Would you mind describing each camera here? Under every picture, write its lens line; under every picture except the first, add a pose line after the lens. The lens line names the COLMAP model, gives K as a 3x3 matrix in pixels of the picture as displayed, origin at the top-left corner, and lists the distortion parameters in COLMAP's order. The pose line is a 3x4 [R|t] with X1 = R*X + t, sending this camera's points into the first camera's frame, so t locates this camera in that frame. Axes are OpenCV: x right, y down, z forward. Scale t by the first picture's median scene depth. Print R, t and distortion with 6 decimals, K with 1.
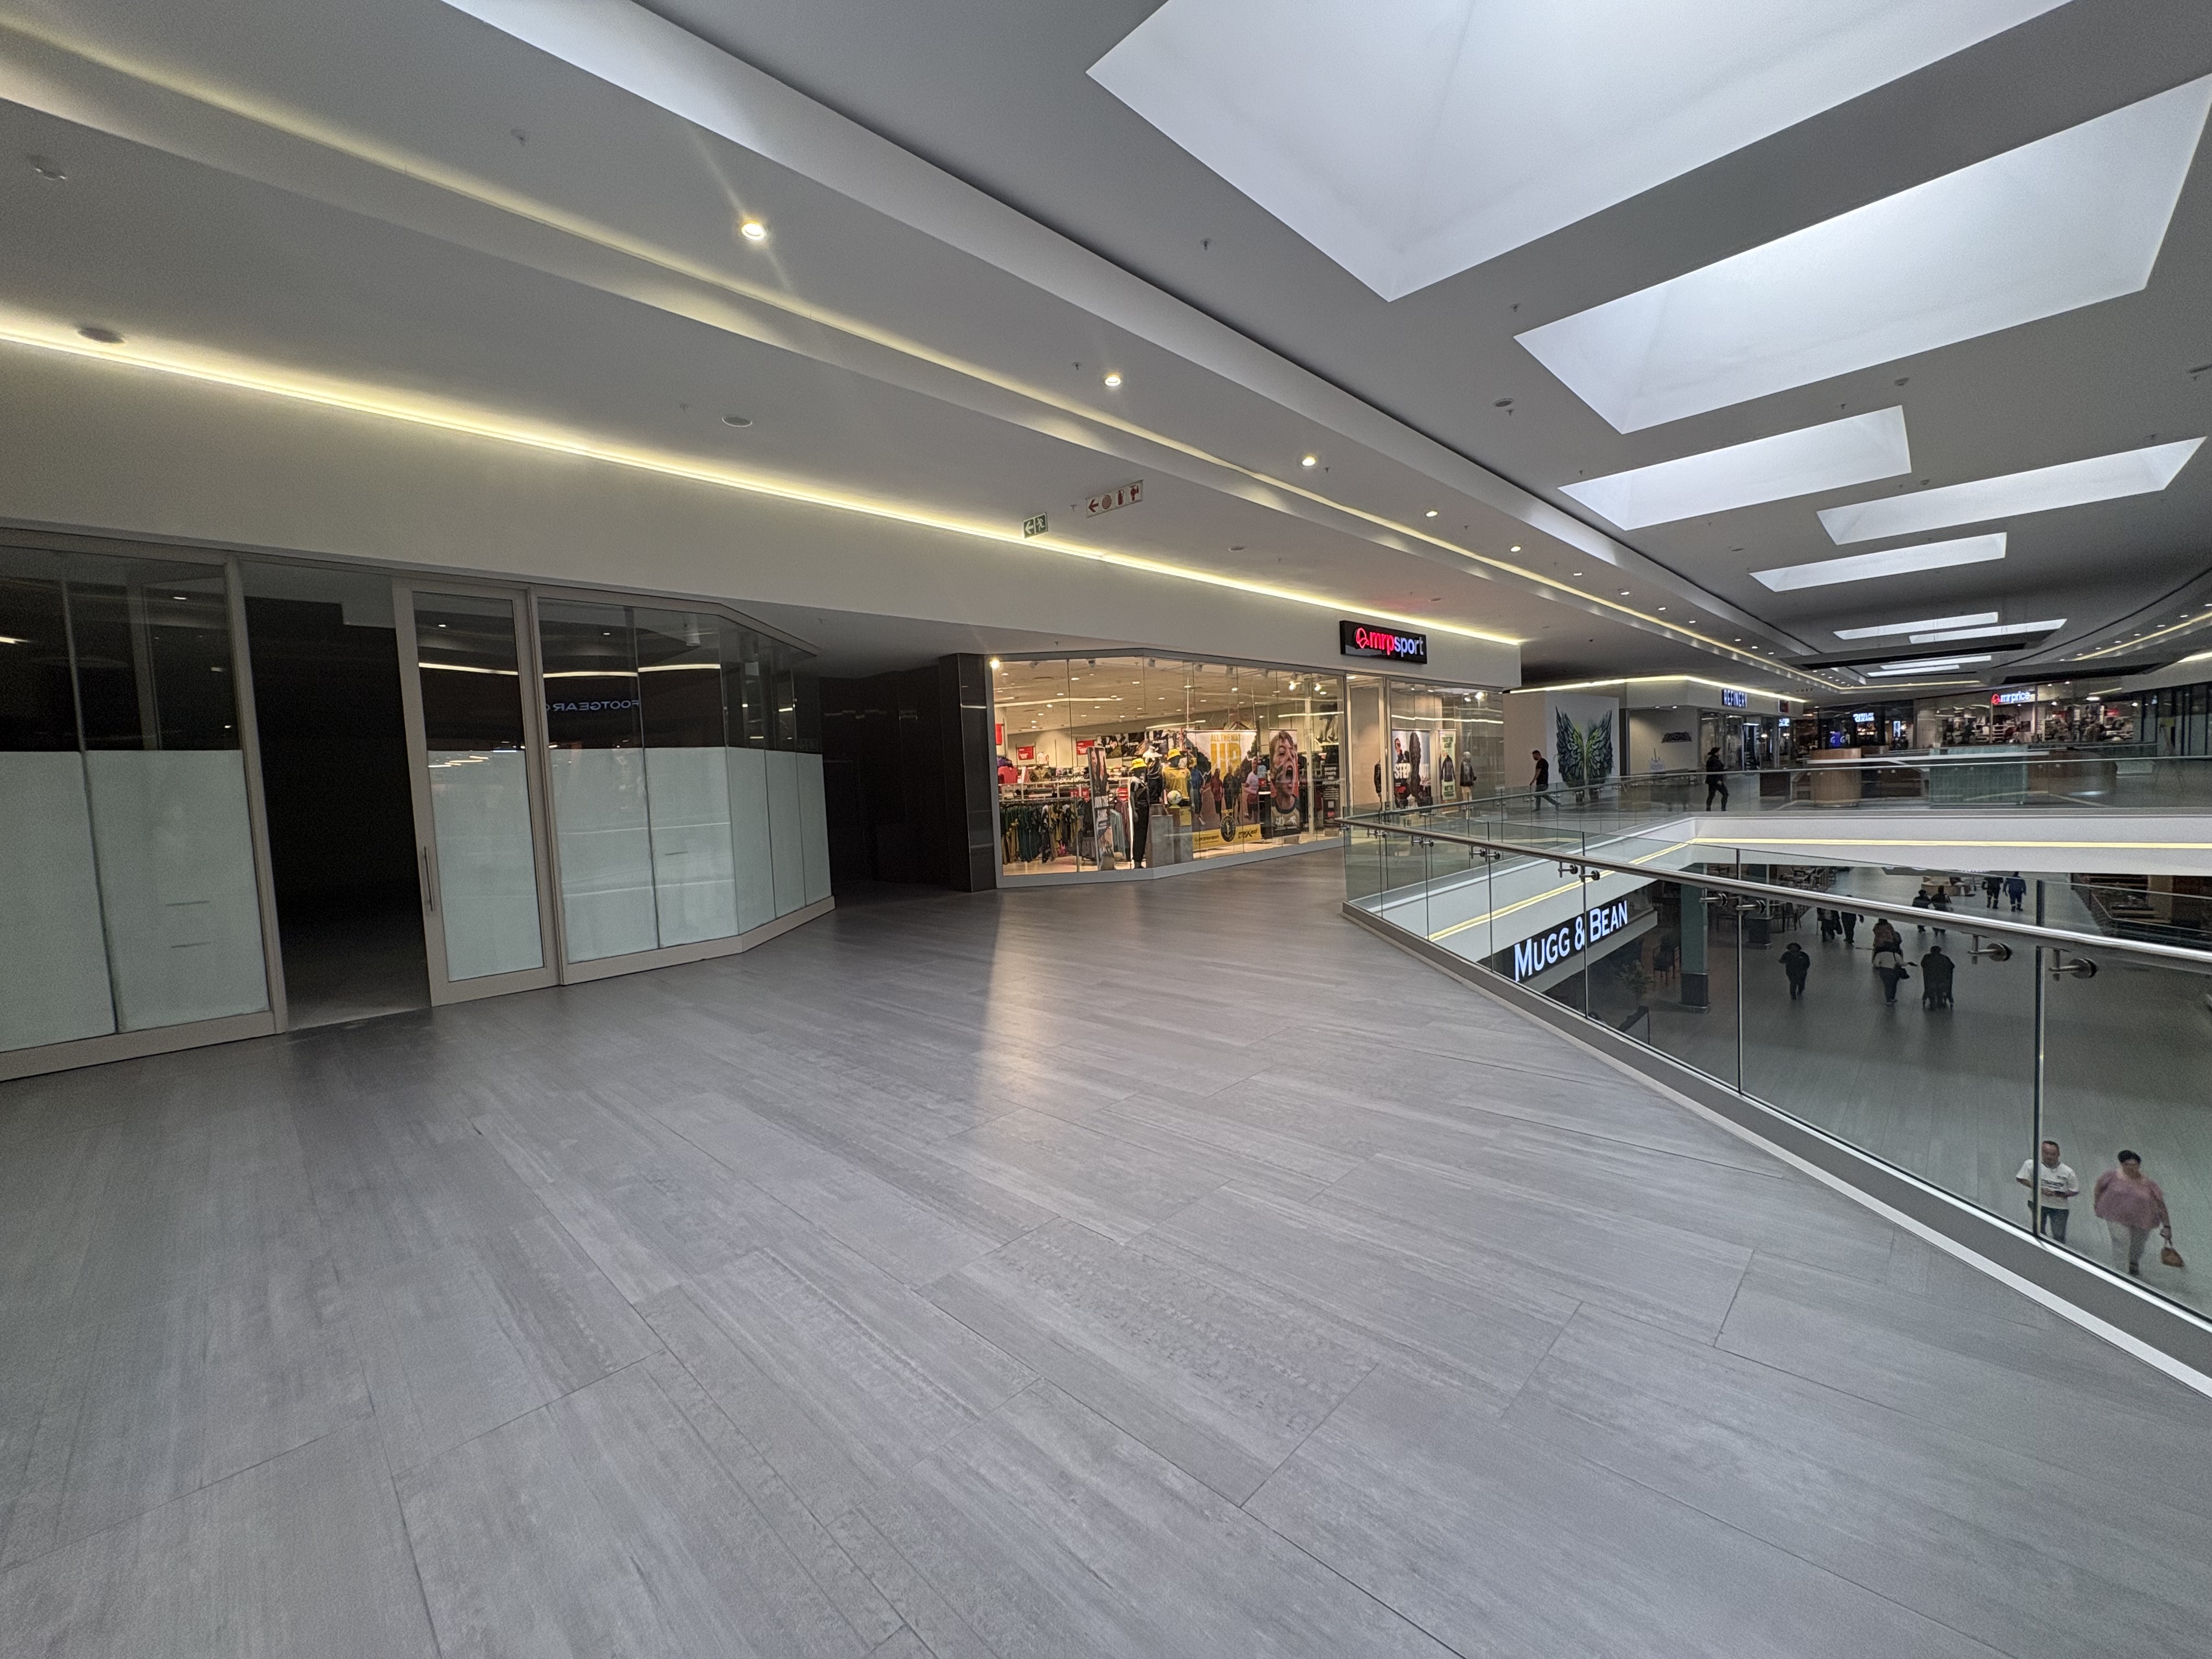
lens RADIAL K [[881.4, 0, 1106.0], [0, 881.4, 829.5], [0, 0, 1]] dist [0.001562, 0.000019]
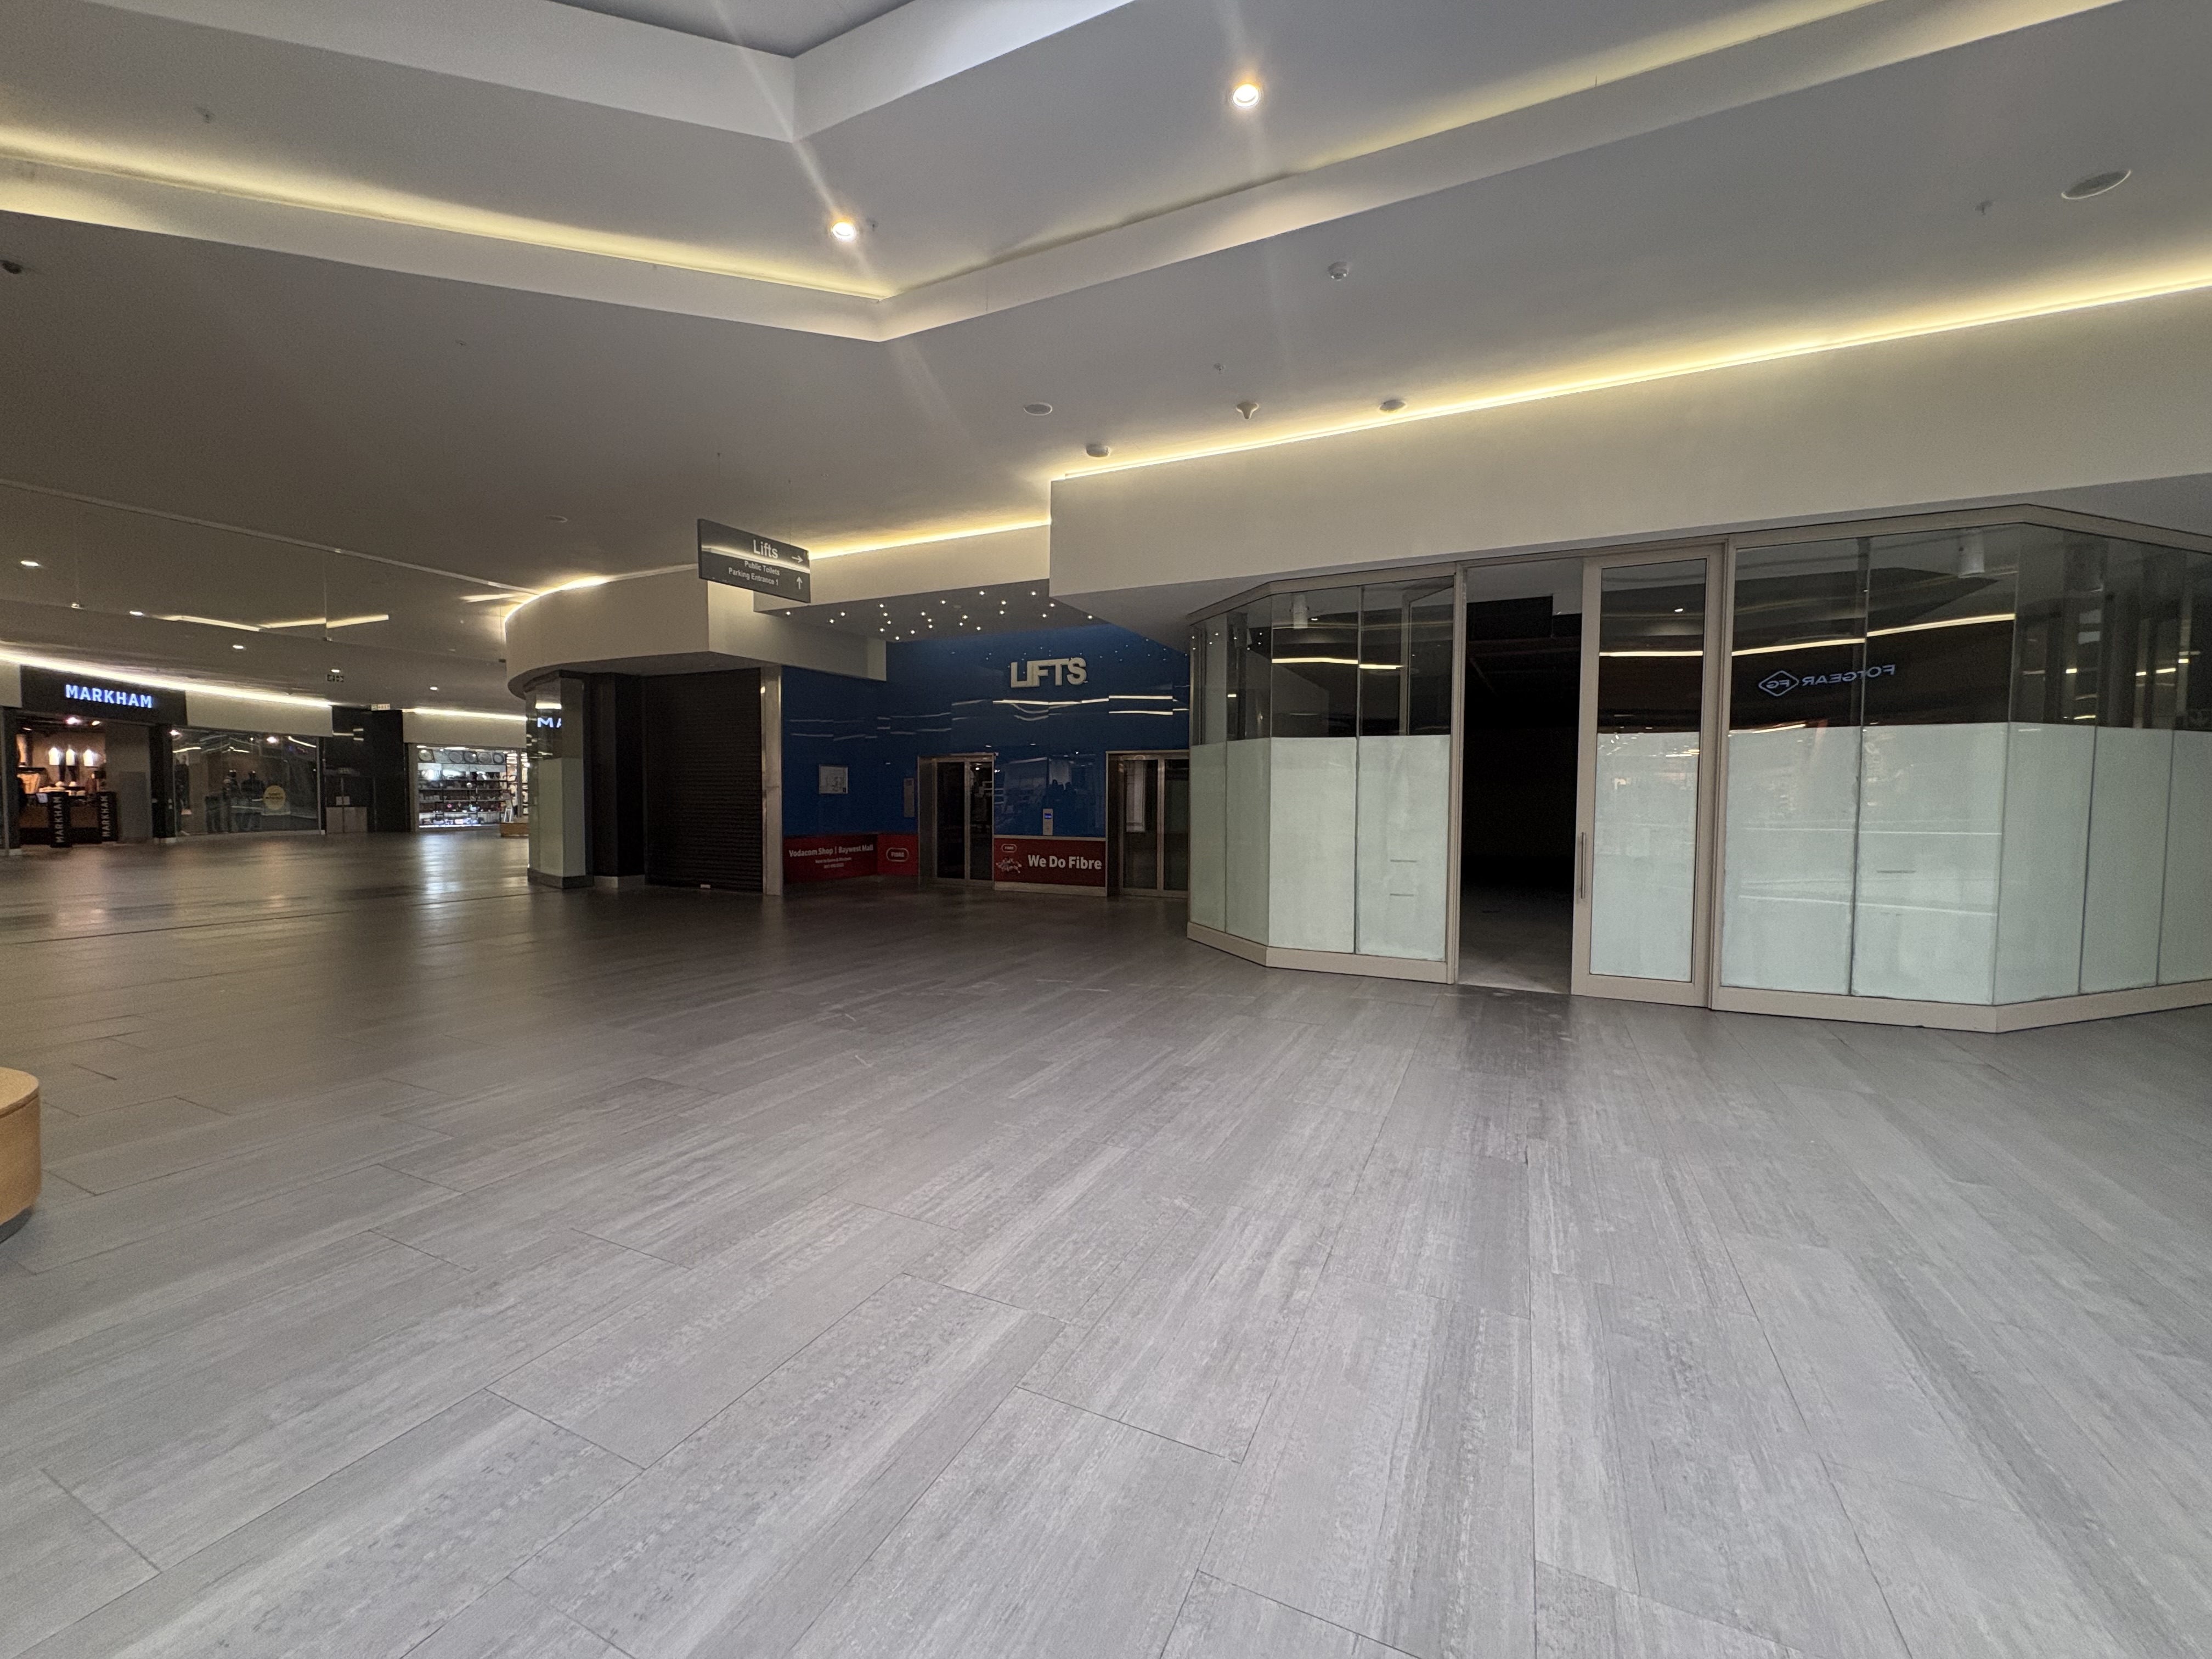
lens RADIAL K [[881.4, 0, 1106.0], [0, 881.4, 829.5], [0, 0, 1]] dist [0.001562, 0.000019]
pose [[0.330375, 0.088793, -0.939664, -0.032693], [-0.075166, 0.994878, 0.067583, -0.010449], [0.940852, 0.048303, 0.335357, 0.198301]]
